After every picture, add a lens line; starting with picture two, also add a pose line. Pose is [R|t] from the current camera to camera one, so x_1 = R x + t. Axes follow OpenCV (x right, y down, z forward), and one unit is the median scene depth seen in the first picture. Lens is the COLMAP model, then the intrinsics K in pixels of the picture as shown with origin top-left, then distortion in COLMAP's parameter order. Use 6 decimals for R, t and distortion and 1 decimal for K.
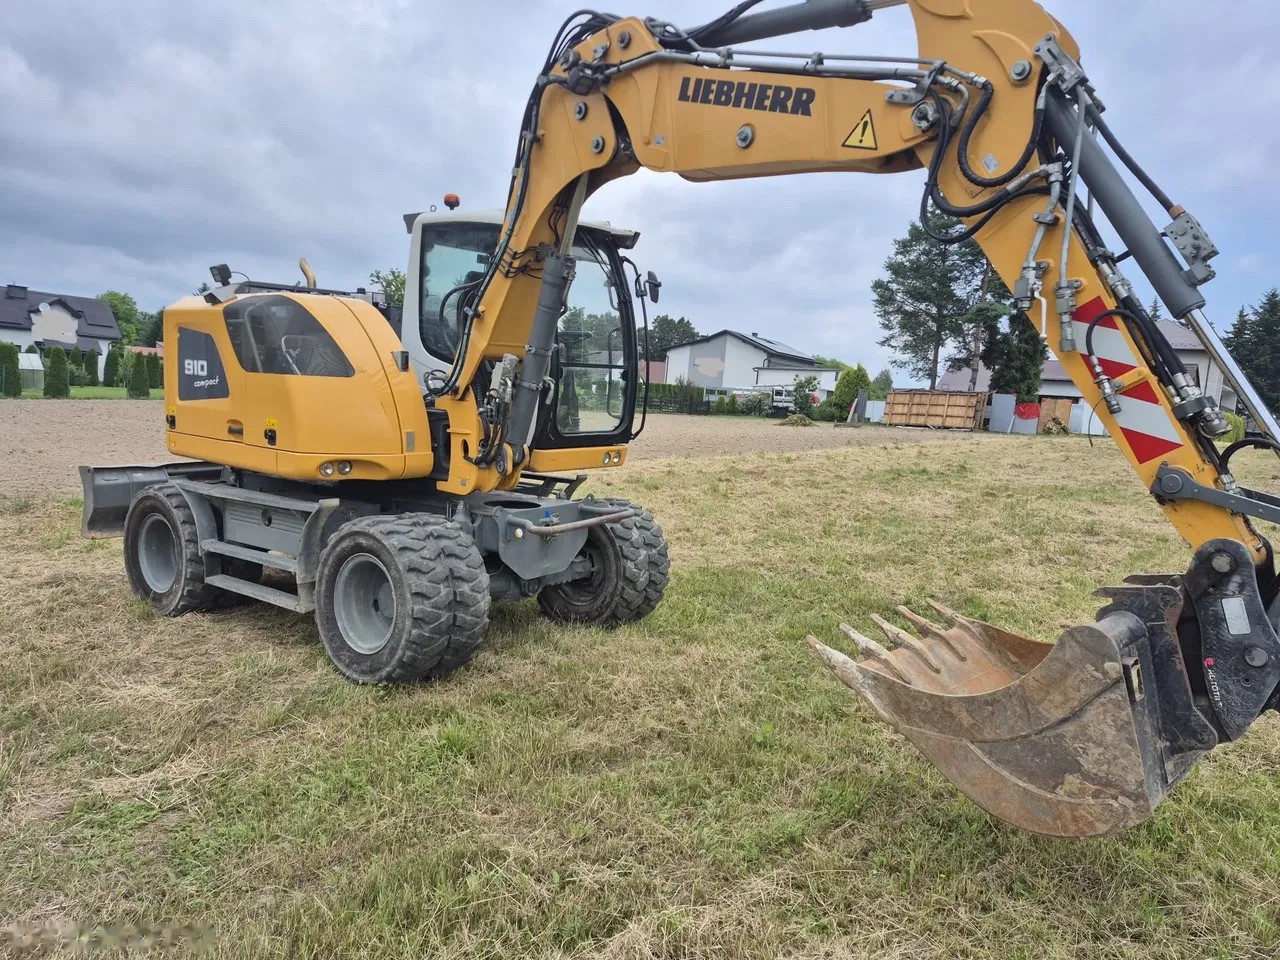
lens RADIAL K [[865.6, 0, 635.7], [0, 865.6, 475.6], [0, 0, 1]] dist [0.090526, -0.097453]
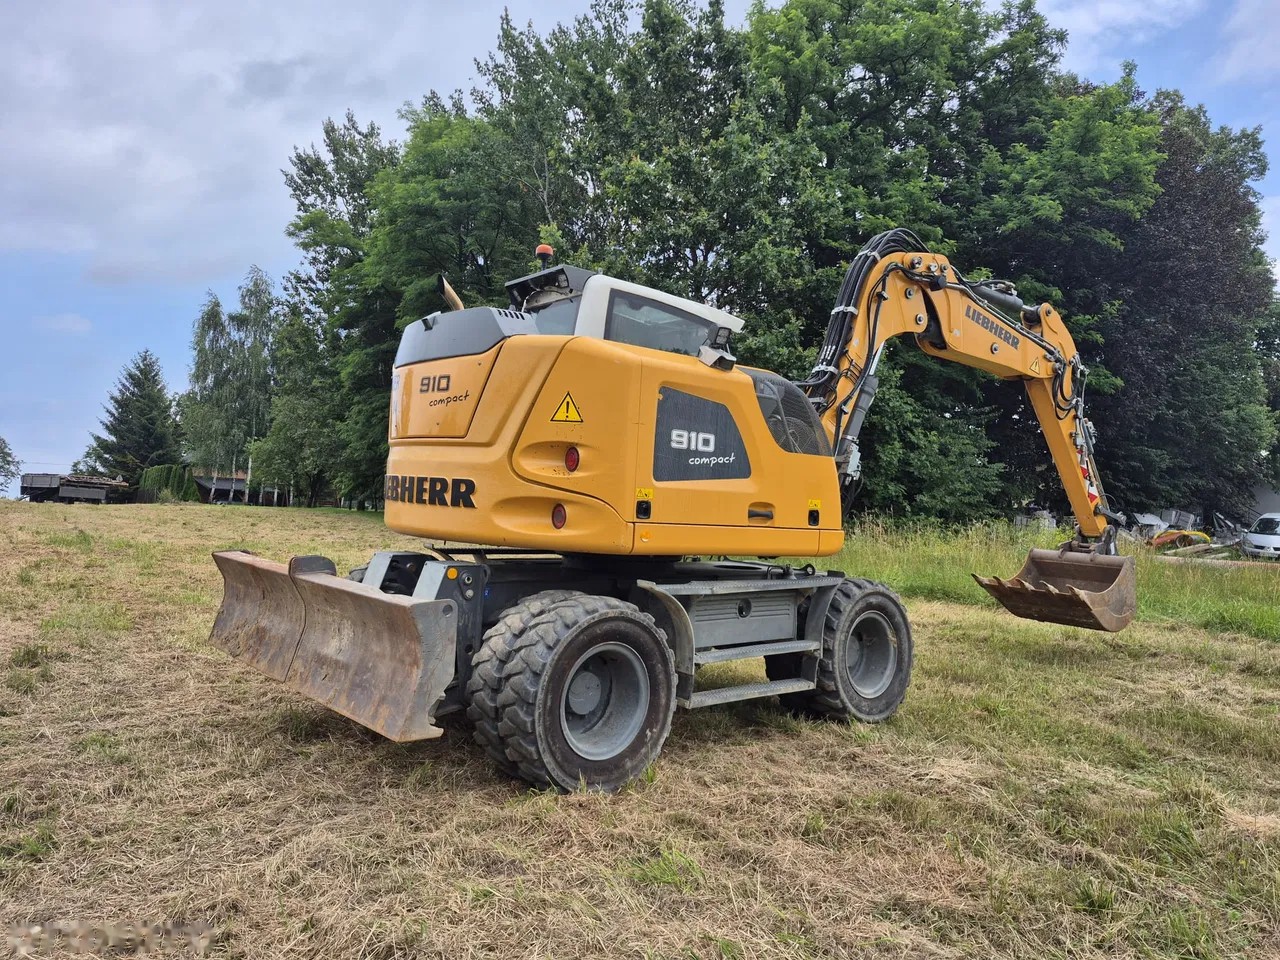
lens RADIAL K [[903.4, 0, 618.5], [0, 903.4, 480.3], [0, 0, 1]] dist [0.092401, -0.078983]
pose [[0.219964, -0.013591, 0.975413, -1.564179], [0.064969, 0.997887, -0.000747, -0.105947], [-0.973342, 0.063536, 0.220383, 1.040512]]
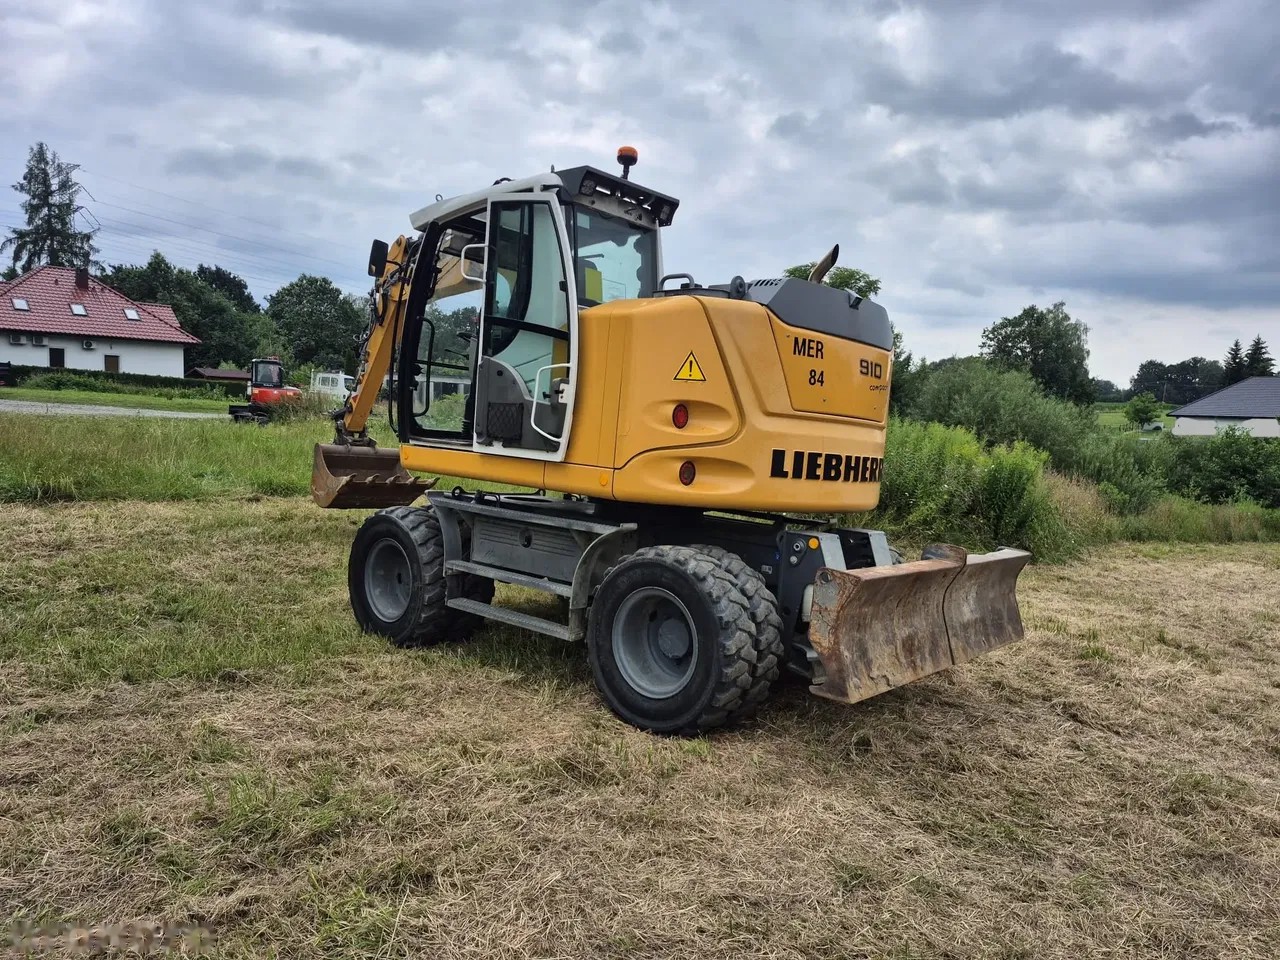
lens RADIAL K [[879.5, 0, 661.0], [0, 879.5, 485.9], [0, 0, 1]] dist [0.081000, -0.105467]
pose [[-0.991265, -0.124366, 0.043886, -0.428401], [-0.115204, 0.978535, 0.170871, -0.243105], [-0.064194, 0.164323, -0.984316, 2.542821]]
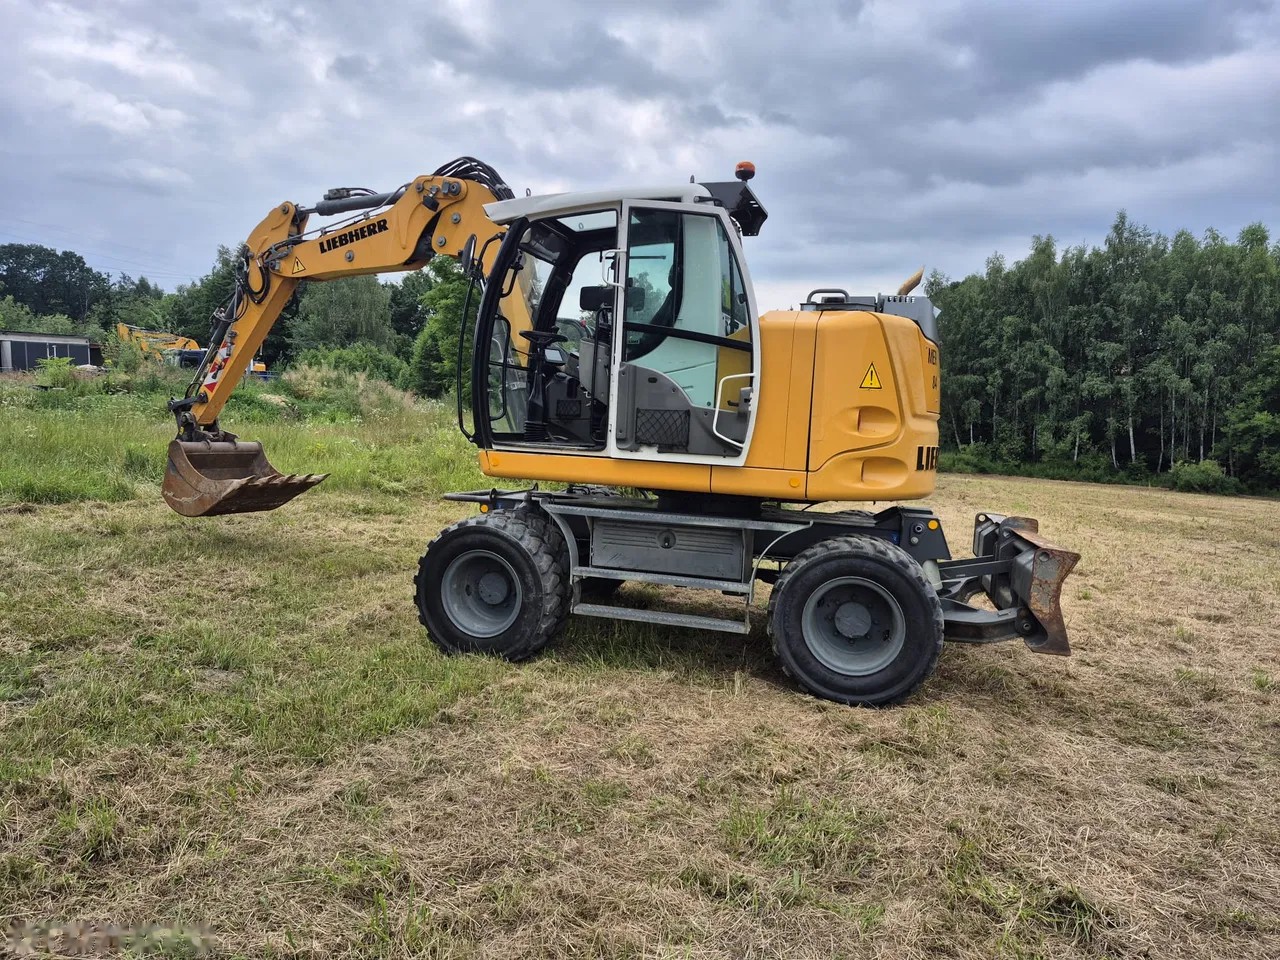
lens RADIAL K [[865.6, 0, 635.7], [0, 865.6, 475.6], [0, 0, 1]] dist [0.090526, -0.097453]
pose [[-0.927510, -0.068375, -0.367492, 0.225908], [-0.133201, 0.979047, 0.154026, -0.217890], [0.349260, 0.191811, -0.917184, 2.470589]]
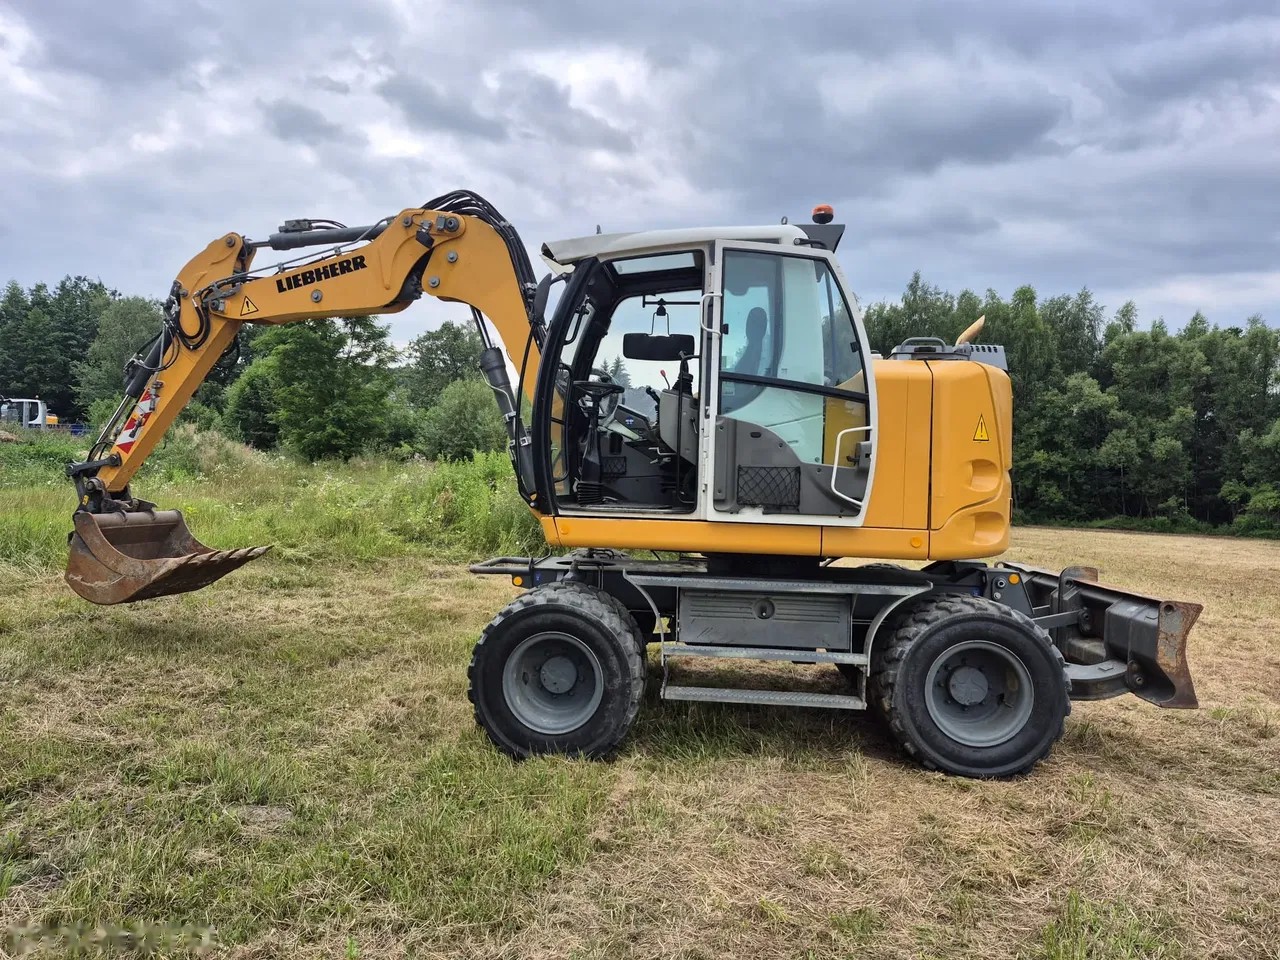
lens RADIAL K [[865.6, 0, 635.7], [0, 865.6, 475.6], [0, 0, 1]] dist [0.090526, -0.097453]
pose [[-0.837748, -0.067493, -0.541870, 0.457467], [-0.128304, 0.988880, 0.075192, -0.182221], [0.530770, 0.132516, -0.837092, 2.229150]]
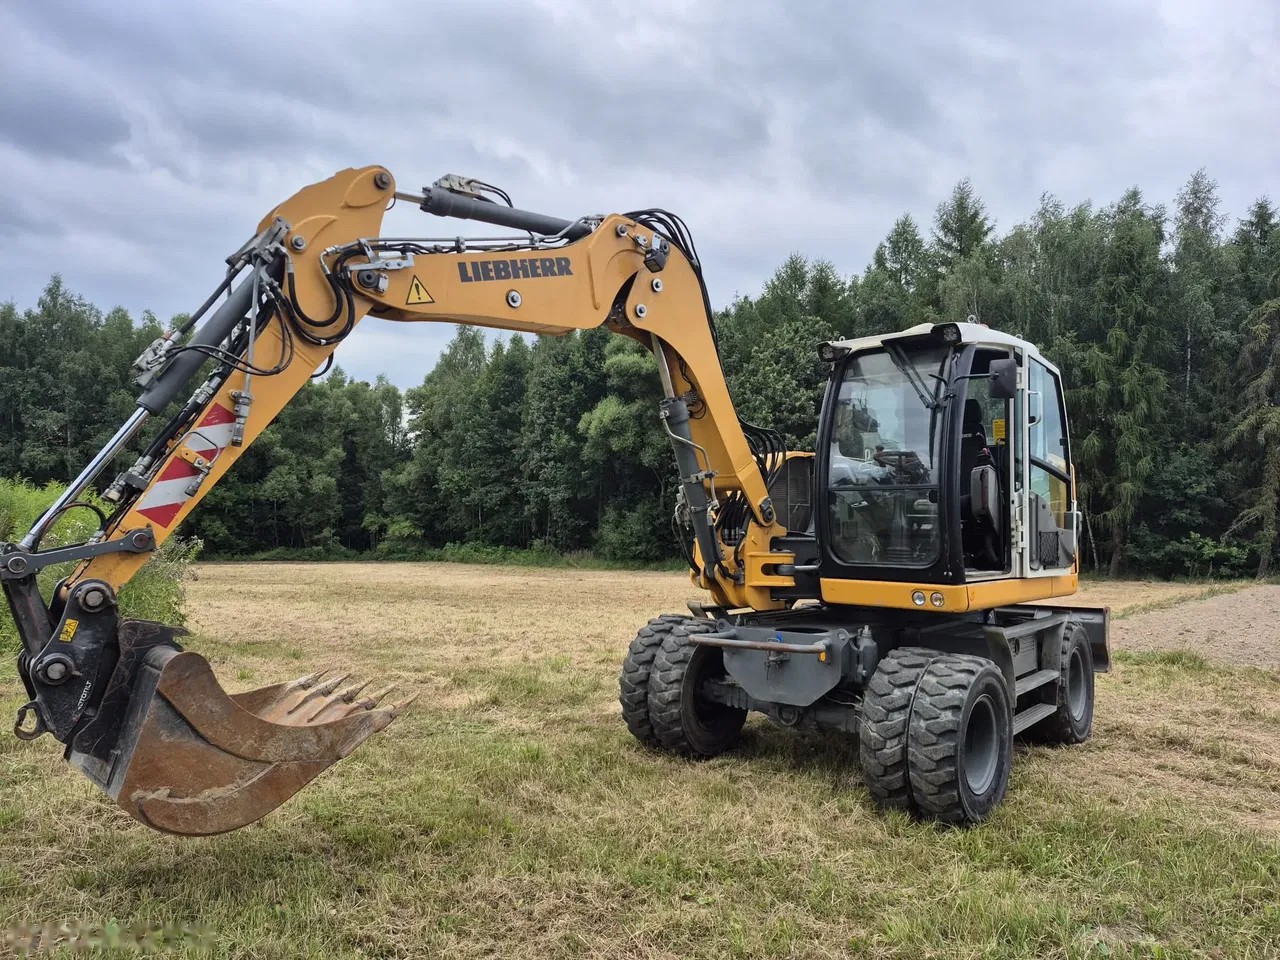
lens RADIAL K [[872.6, 0, 628.8], [0, 872.6, 481.5], [0, 0, 1]] dist [0.094117, -0.105196]
pose [[-0.050485, -0.093514, -0.994337, 1.091128], [-0.130031, 0.987748, -0.086292, -0.025807], [0.990224, 0.124938, -0.062027, 0.989538]]
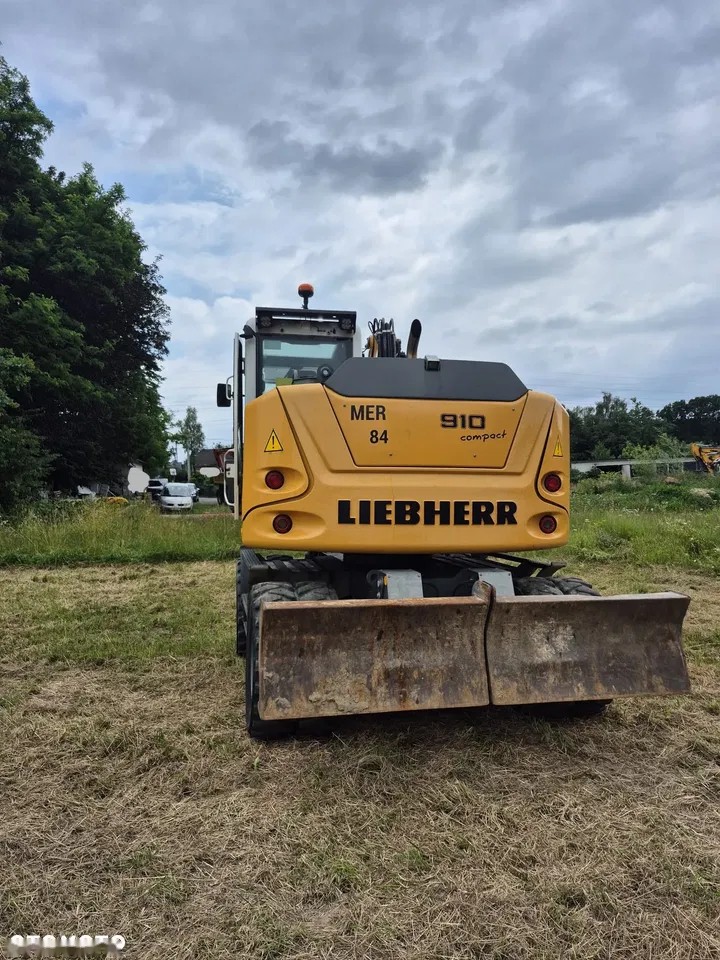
lens RADIAL K [[687.7, 0, 360.0], [0, 687.7, 480.0], [0, 0, 1]] dist [0.057931, -0.124883]
pose [[-0.752783, -0.032356, 0.657473, -1.110653], [0.037941, 0.994998, 0.092408, -0.240188], [-0.657174, 0.094508, -0.747790, 2.232042]]
